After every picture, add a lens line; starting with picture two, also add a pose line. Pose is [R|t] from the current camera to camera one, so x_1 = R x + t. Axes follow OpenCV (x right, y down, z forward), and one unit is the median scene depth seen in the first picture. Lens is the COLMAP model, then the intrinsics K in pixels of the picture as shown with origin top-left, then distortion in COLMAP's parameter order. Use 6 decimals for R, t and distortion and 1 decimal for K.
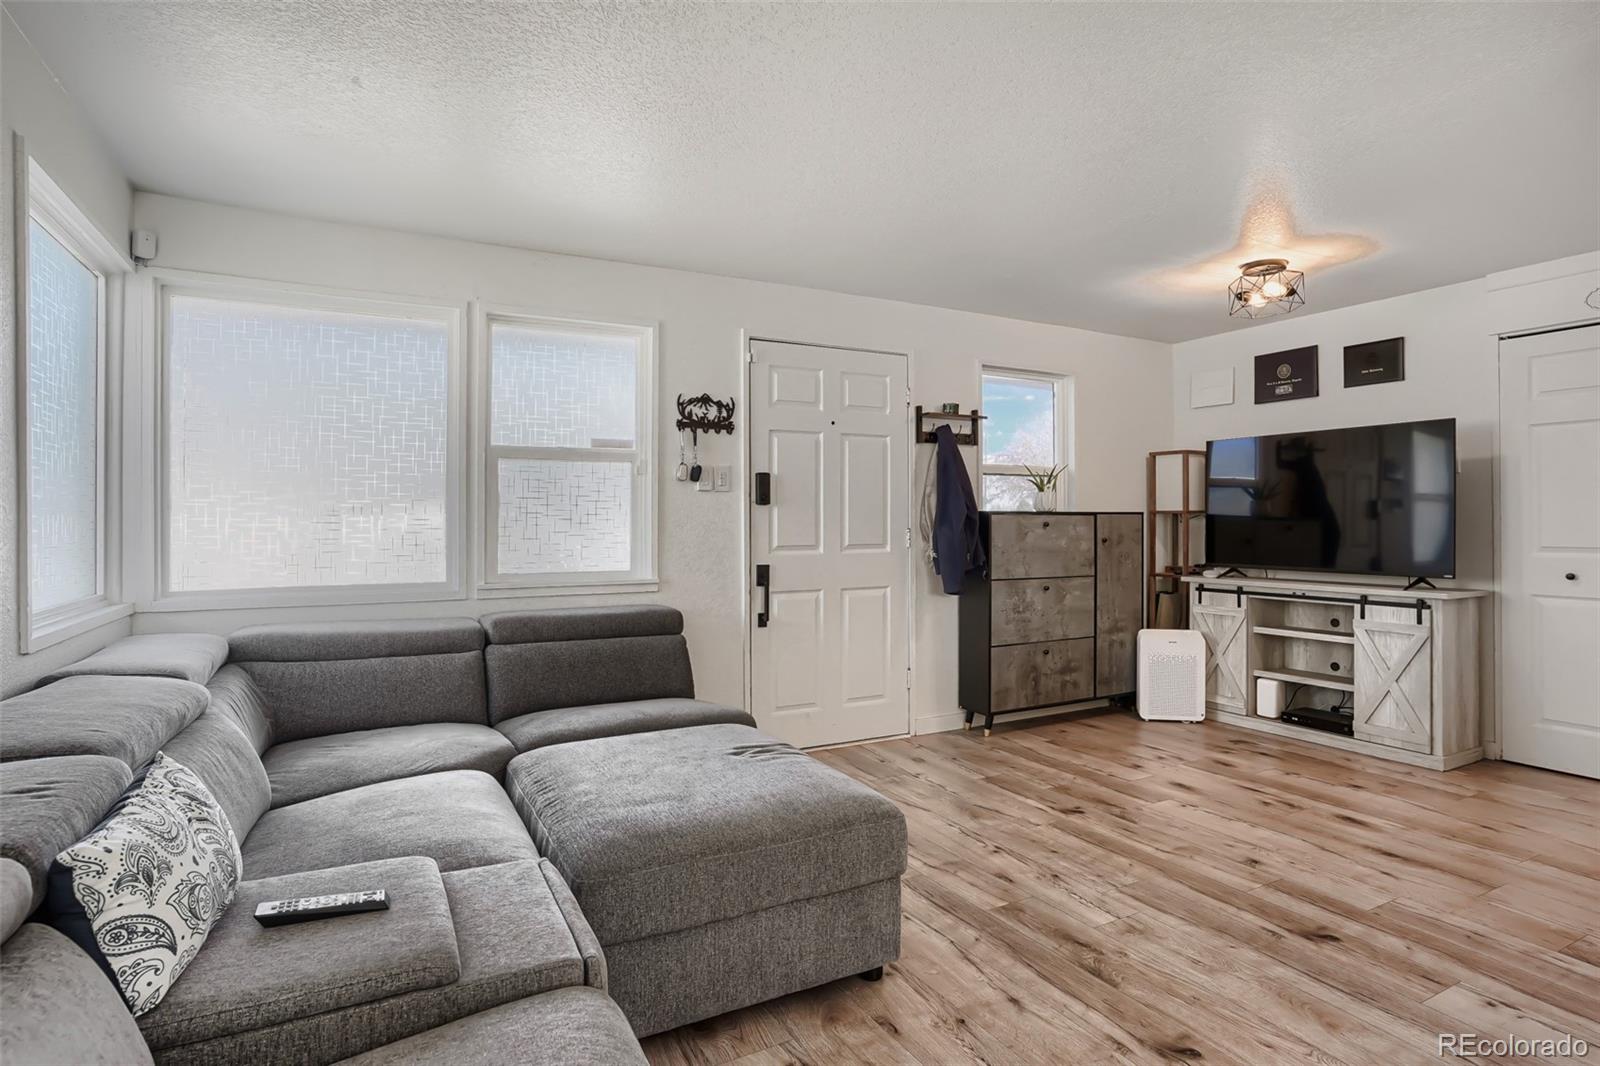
lens RADIAL K [[845.1, 0, 815.1], [0, 845.1, 512.3], [0, 0, 1]] dist [-0.040123, 0.023656]
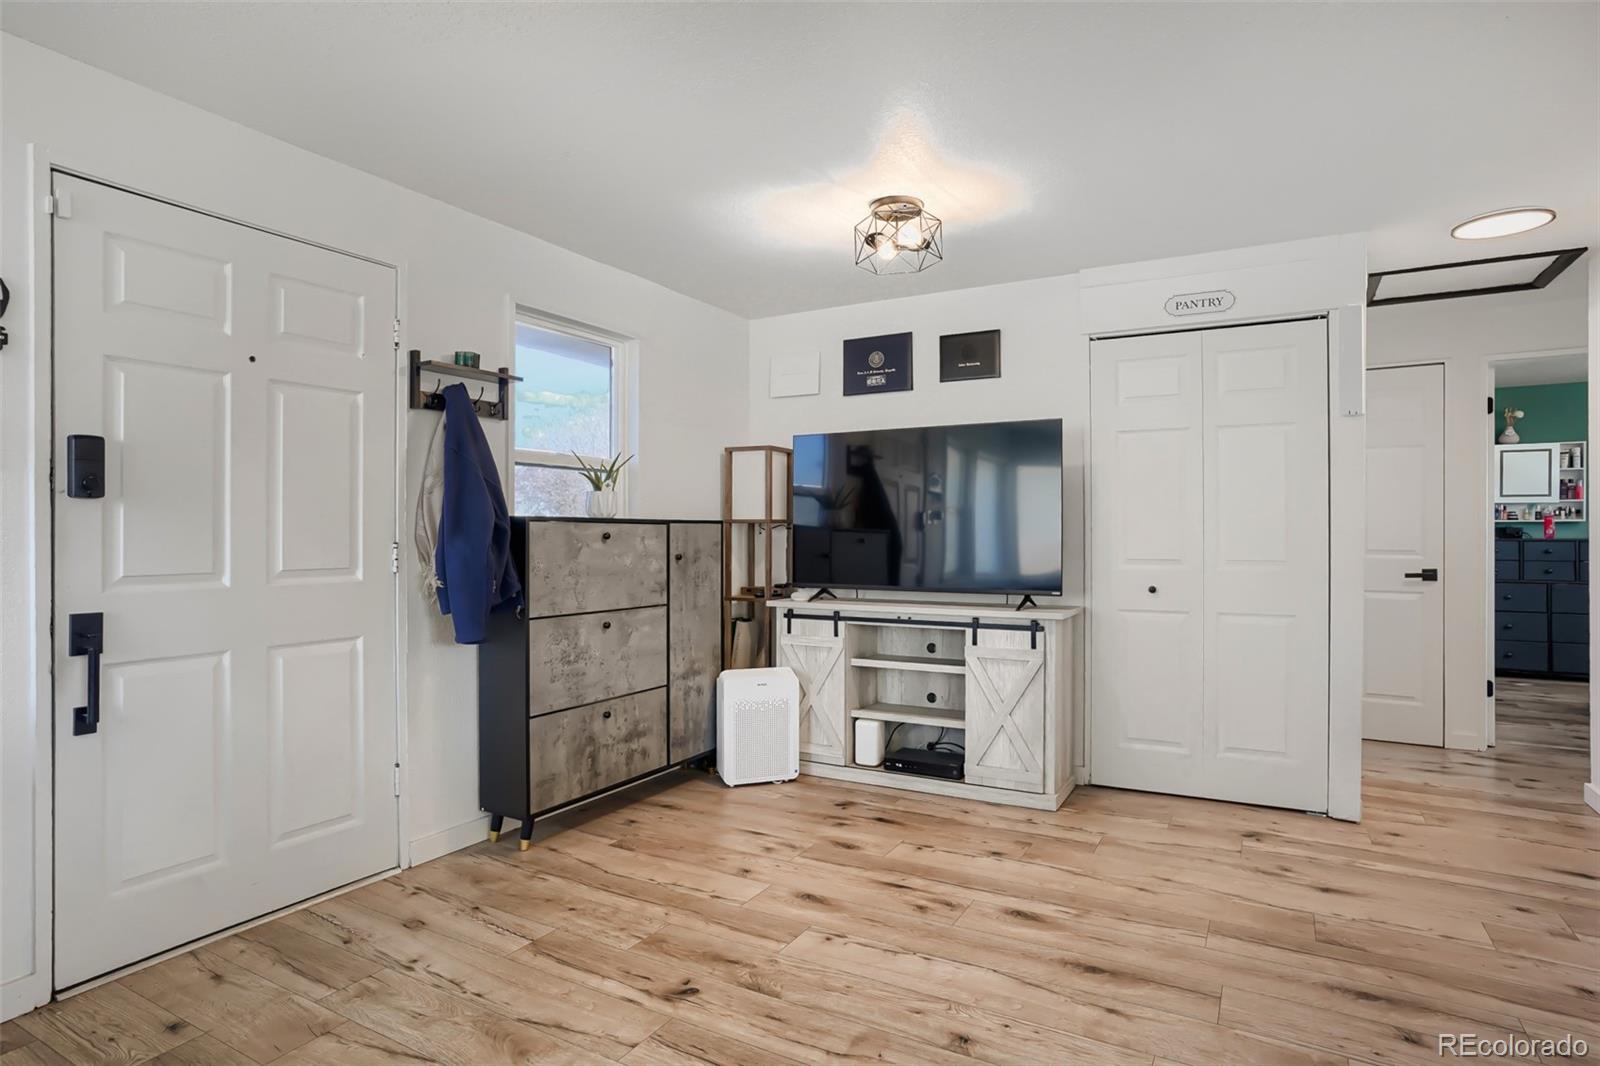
lens RADIAL K [[845.1, 0, 803.1], [0, 845.1, 536.0], [0, 0, 1]] dist [-0.040123, 0.023656]
pose [[0.852630, 0.000105, 0.522515, 0.046337], [-0.005334, 0.999950, 0.008501, 0.007836], [-0.522488, -0.010035, 0.852588, 0.333794]]
